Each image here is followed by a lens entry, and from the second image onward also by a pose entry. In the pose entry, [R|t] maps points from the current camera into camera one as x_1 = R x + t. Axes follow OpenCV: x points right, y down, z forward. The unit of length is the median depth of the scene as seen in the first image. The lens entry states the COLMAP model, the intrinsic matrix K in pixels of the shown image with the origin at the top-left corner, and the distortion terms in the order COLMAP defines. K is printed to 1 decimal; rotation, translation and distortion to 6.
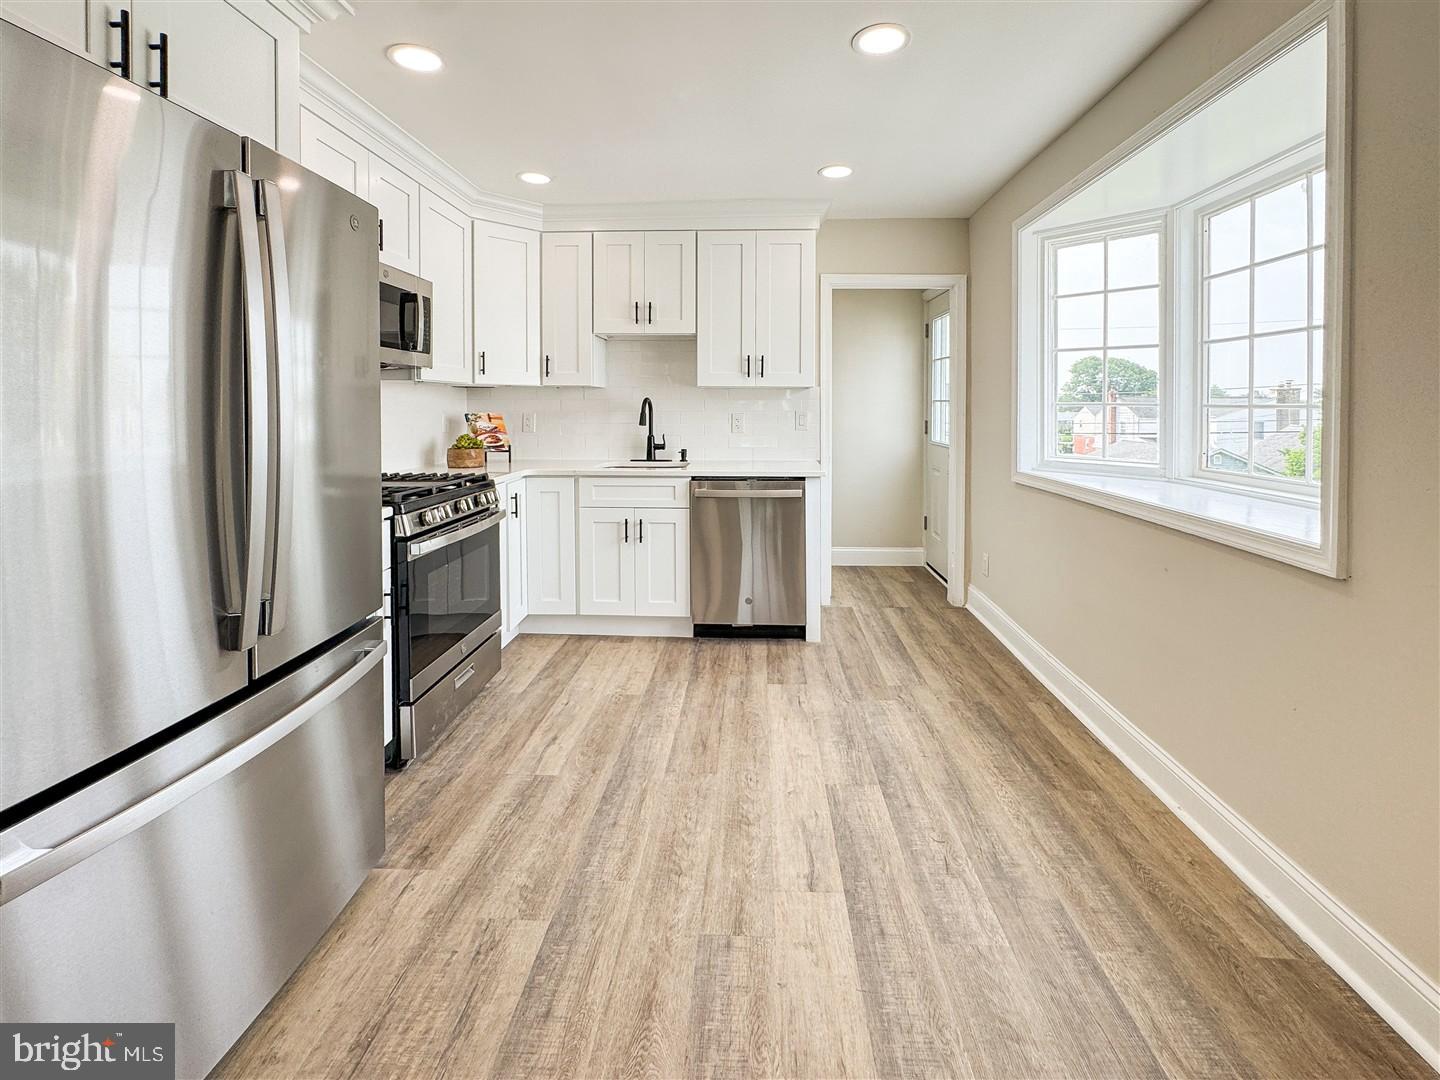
lens RADIAL K [[622.8, 0, 722.6], [0, 622.8, 401.9], [0, 0, 1]] dist [0.001642, 0.000408]
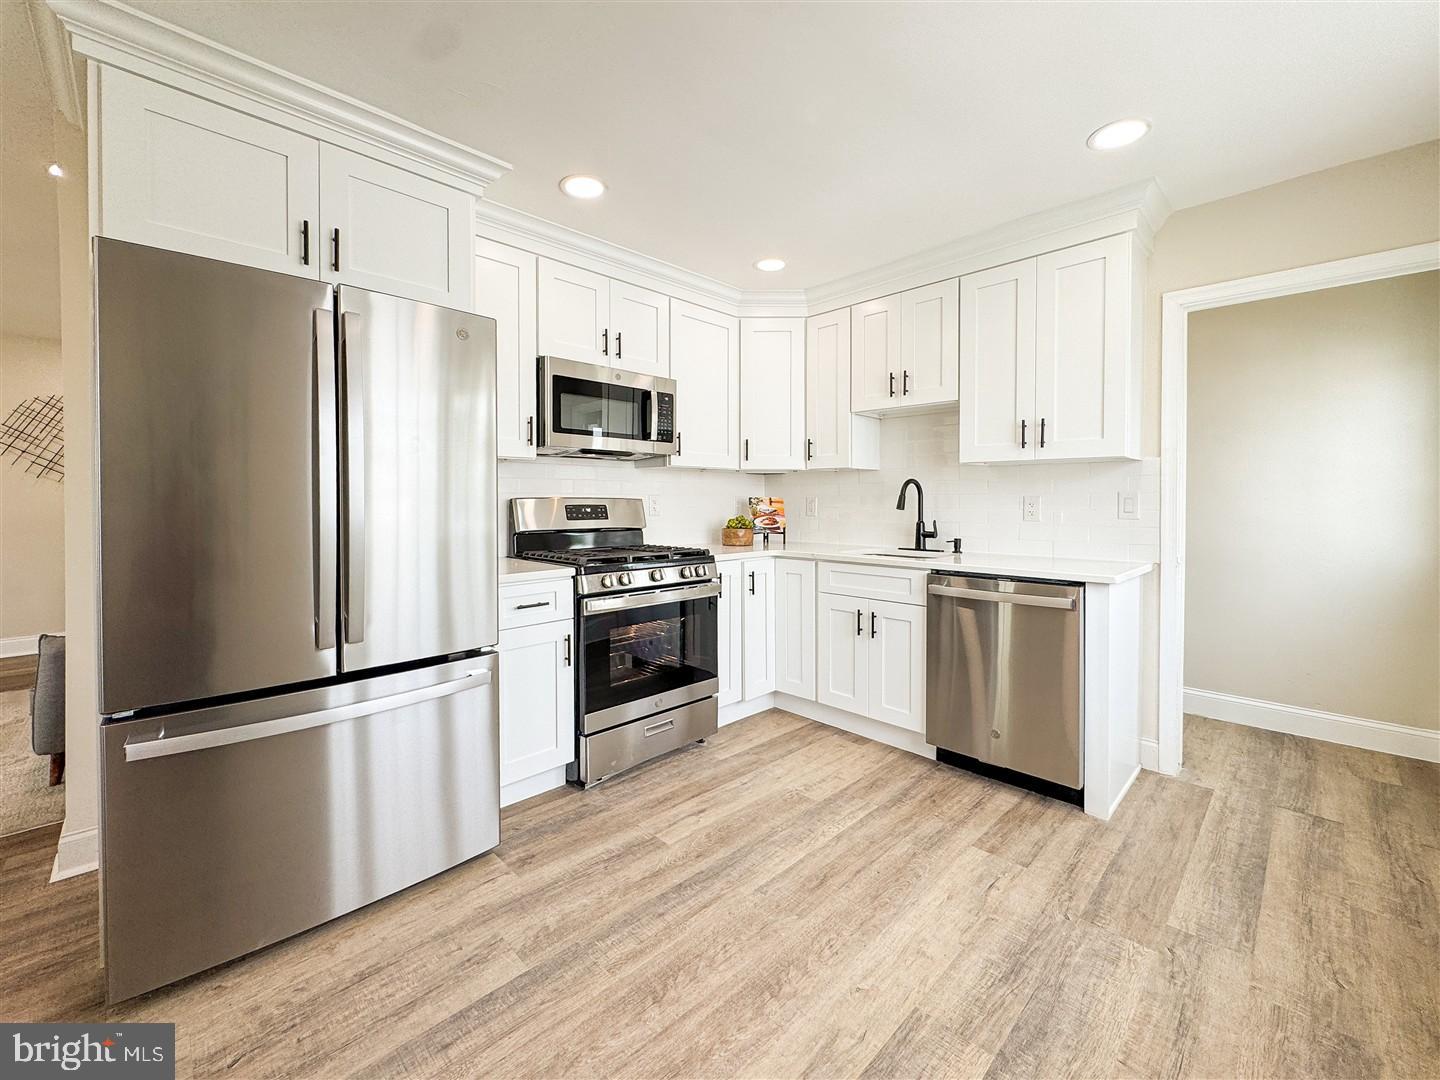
lens RADIAL K [[584.8, 0, 717.3], [0, 584.8, 500.2], [0, 0, 1]] dist [-0.001009, 0.000259]
pose [[0.737082, -0.001715, -0.675801, 0.321156], [0.005261, 0.999981, 0.003201, 0.026119], [0.675783, -0.005915, 0.737077, 0.261396]]
